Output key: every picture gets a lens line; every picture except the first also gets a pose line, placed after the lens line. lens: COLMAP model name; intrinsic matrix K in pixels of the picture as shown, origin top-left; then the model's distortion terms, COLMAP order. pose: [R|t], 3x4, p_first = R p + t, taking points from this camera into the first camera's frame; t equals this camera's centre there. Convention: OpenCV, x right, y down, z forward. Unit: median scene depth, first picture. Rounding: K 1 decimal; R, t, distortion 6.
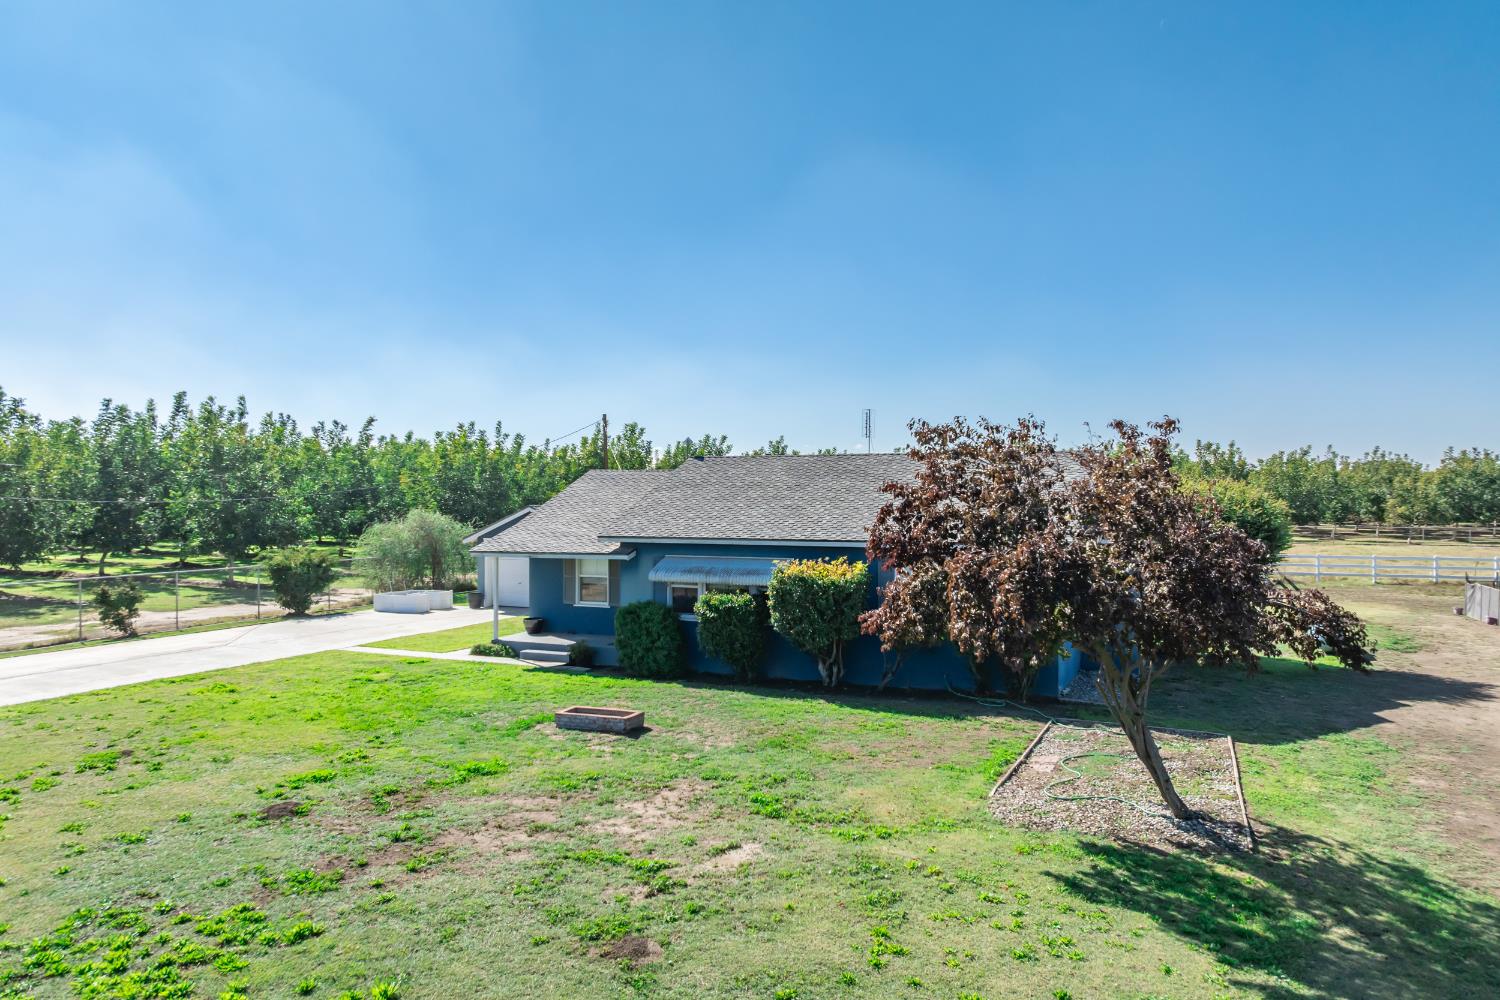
lens RADIAL K [[1049.1, 0, 751.6], [0, 1049.1, 488.8], [0, 0, 1]] dist [-0.029189, -0.012790]
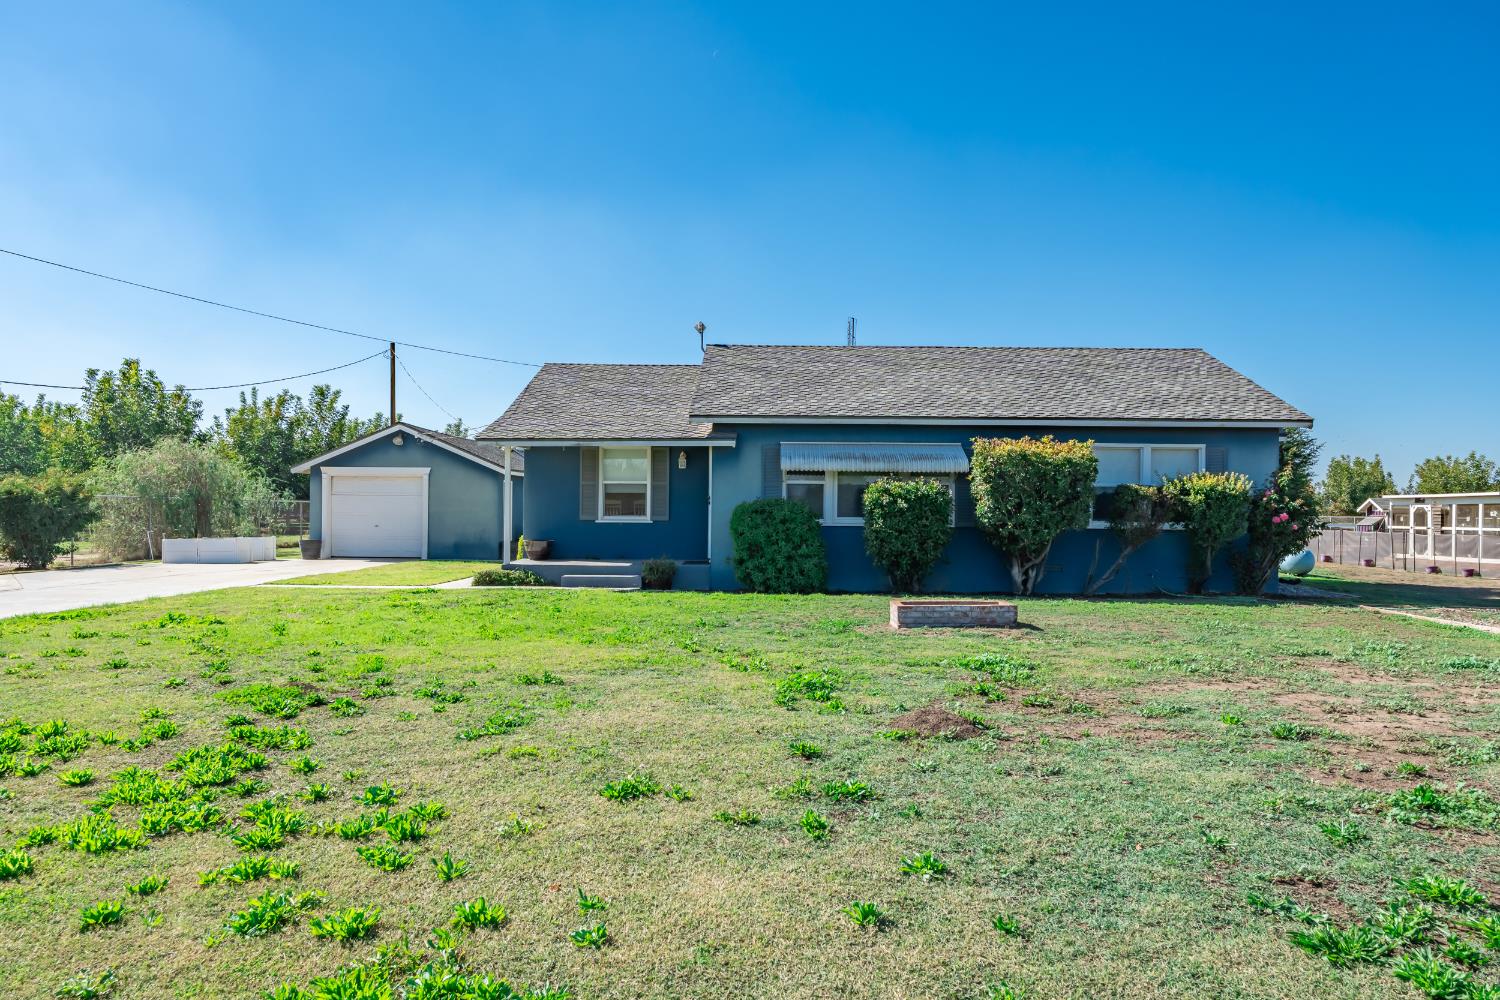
lens RADIAL K [[1020.8, 0, 755.0], [0, 1020.8, 504.7], [0, 0, 1]] dist [-0.016002, 0.030162]
pose [[0.920096, 0.012423, 0.391497, -0.400428], [-0.012298, 0.999920, -0.002827, 0.113569], [-0.391501, -0.002213, 0.920175, 0.320813]]
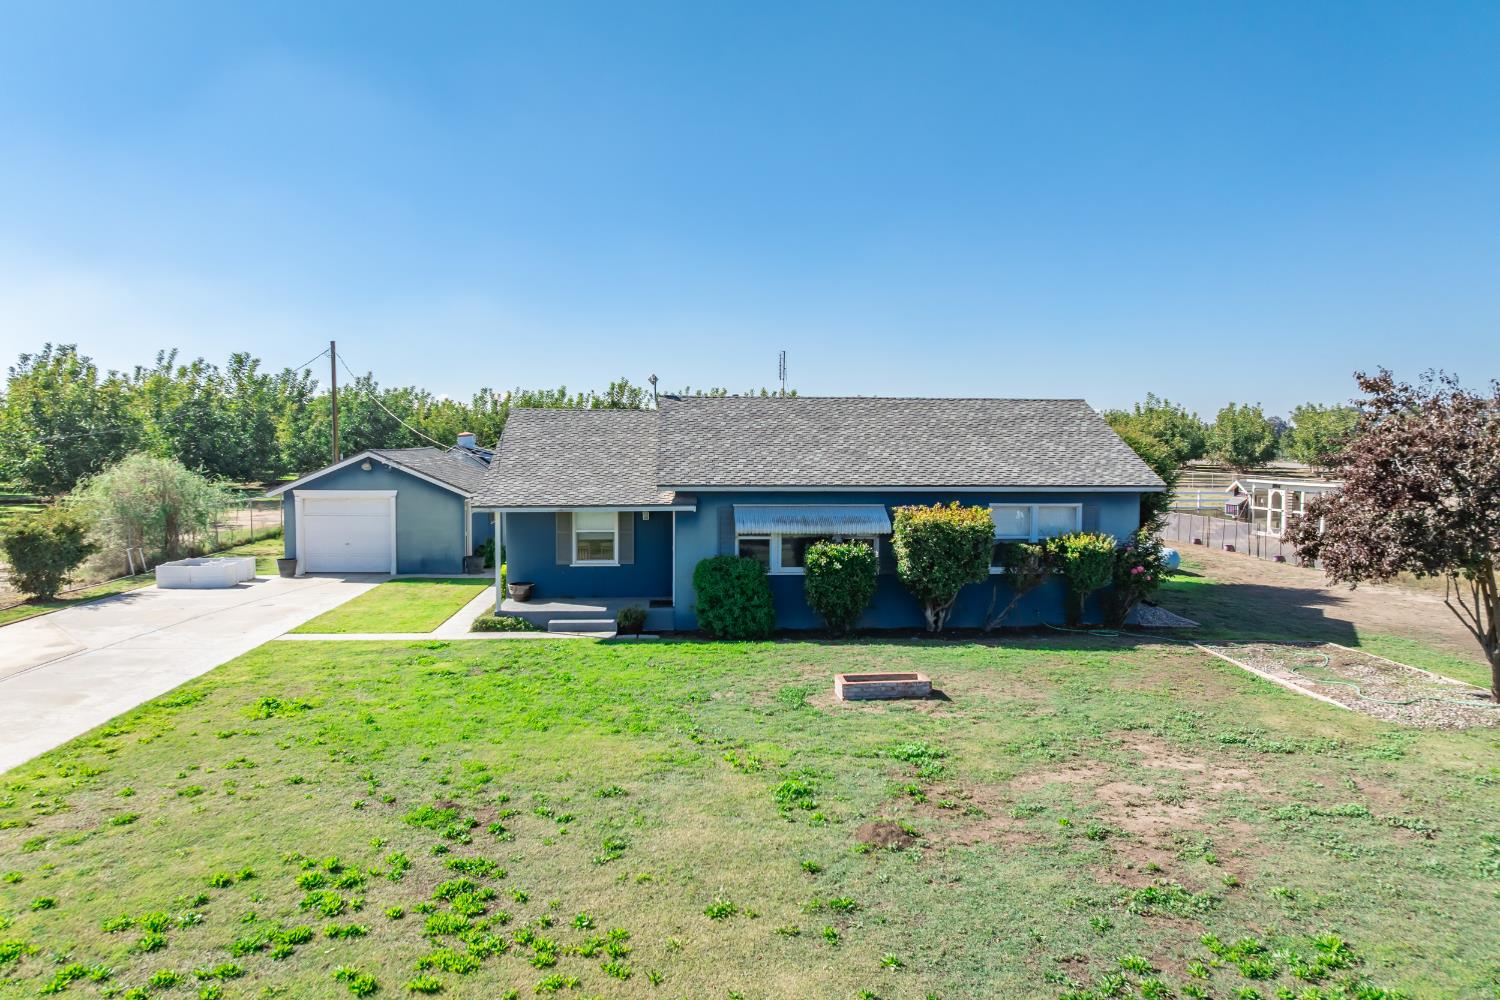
lens RADIAL K [[1049.1, 0, 751.6], [0, 1049.1, 488.8], [0, 0, 1]] dist [-0.029189, -0.012790]
pose [[0.882389, -0.018705, 0.470148, -0.505085], [-0.007120, 0.998564, 0.053090, 0.000956], [-0.470466, -0.050193, 0.880989, 0.194183]]
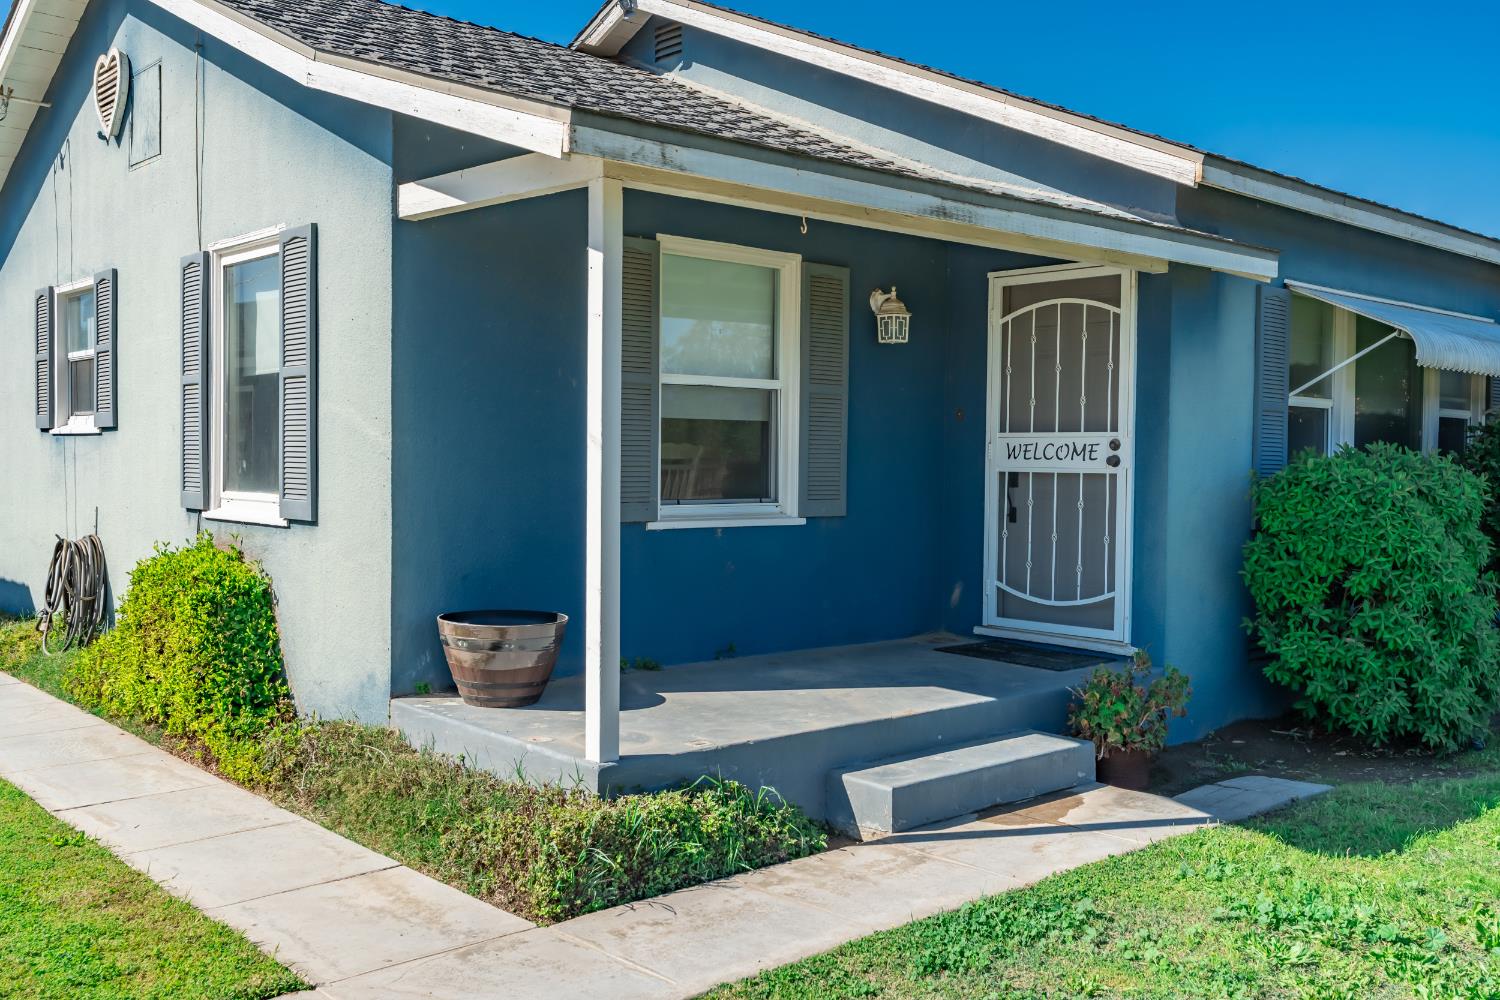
lens RADIAL K [[1369.0, 0, 750.0], [0, 1369.0, 500.0], [0, 0, 1]] dist [0.002269, 0.000833]
pose [[0.409382, -0.023965, 0.912048, -0.454445], [-0.017342, 0.999270, 0.034041, 0.110083], [-0.912198, -0.029752, 0.408667, 0.997914]]
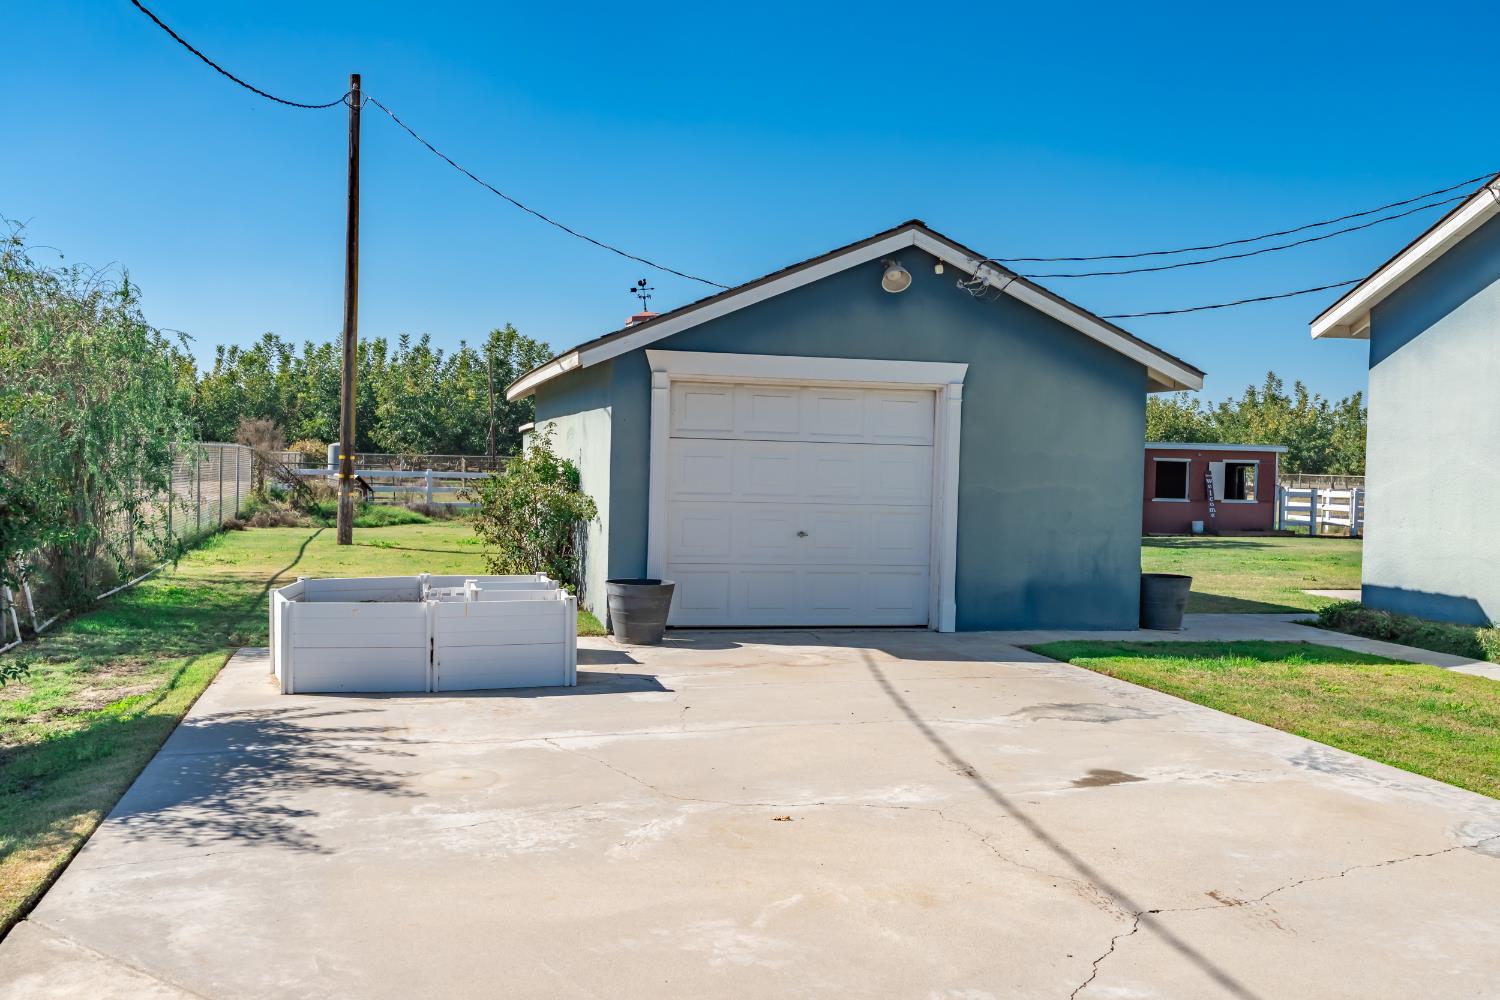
lens RADIAL K [[1369.0, 0, 750.0], [0, 1369.0, 500.0], [0, 0, 1]] dist [0.002269, 0.000833]
pose [[0.782123, 0.001943, 0.623122, -0.678615], [-0.028045, 0.999092, 0.032086, 0.110649], [-0.622493, -0.042571, 0.781467, 1.155213]]
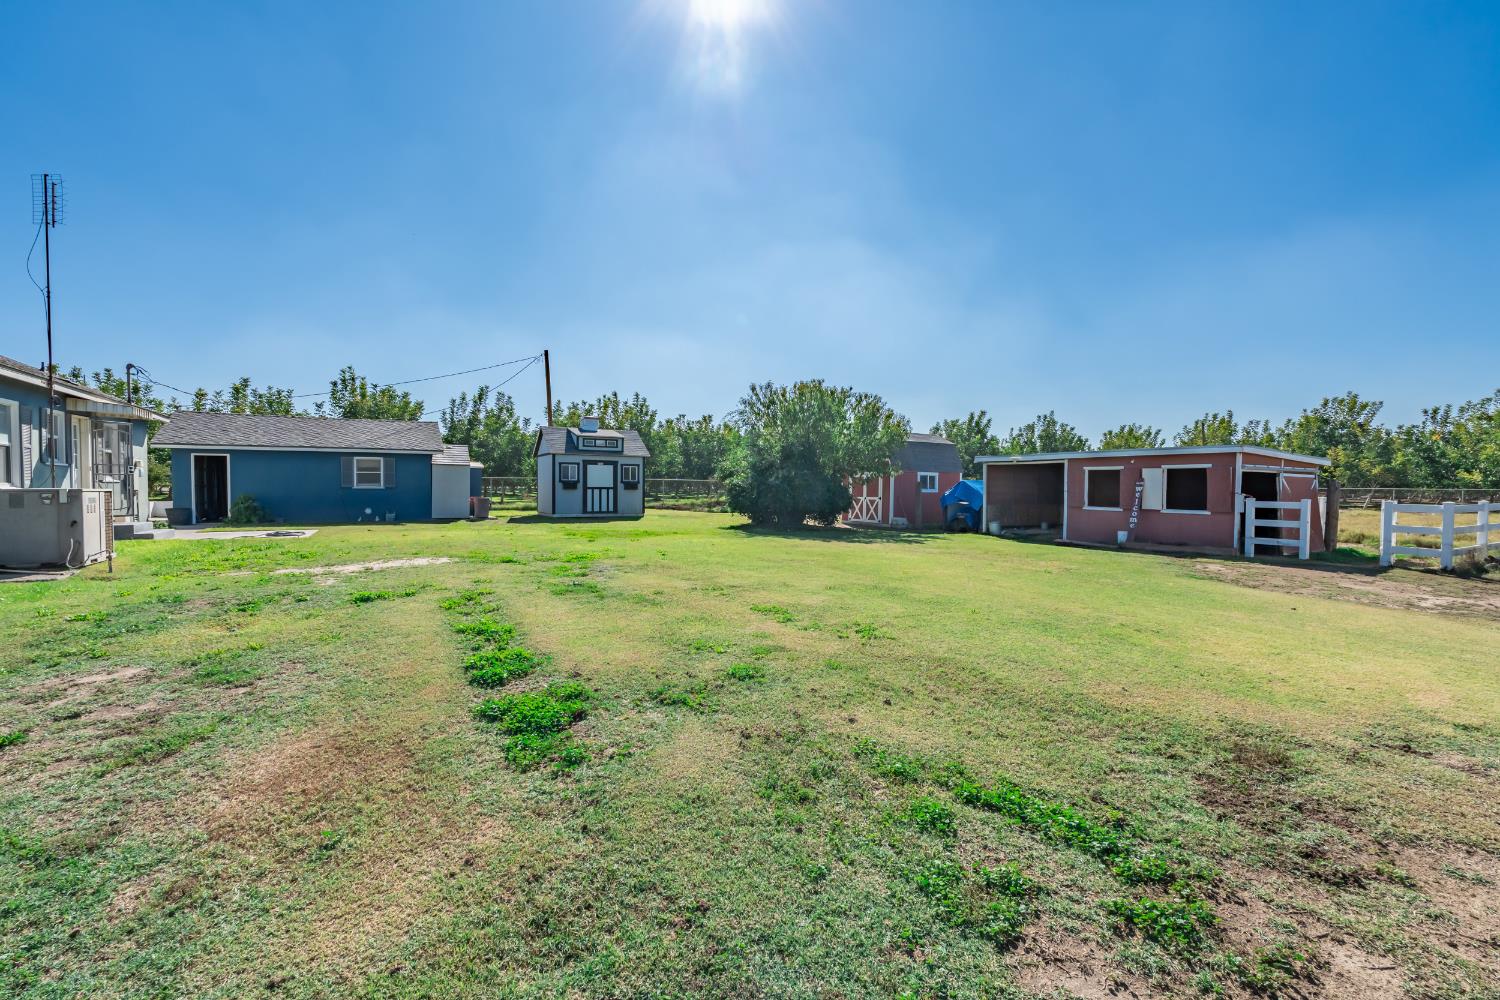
lens RADIAL K [[668.1, 0, 750.0], [0, 668.1, 500.0], [0, 0, 1]] dist [-0.002801, 0.000187]
pose [[0.809302, 0.023383, -0.586928, 0.838135], [-0.011011, 0.999636, 0.024643, 0.123648], [0.587290, -0.013481, 0.809264, 1.225350]]
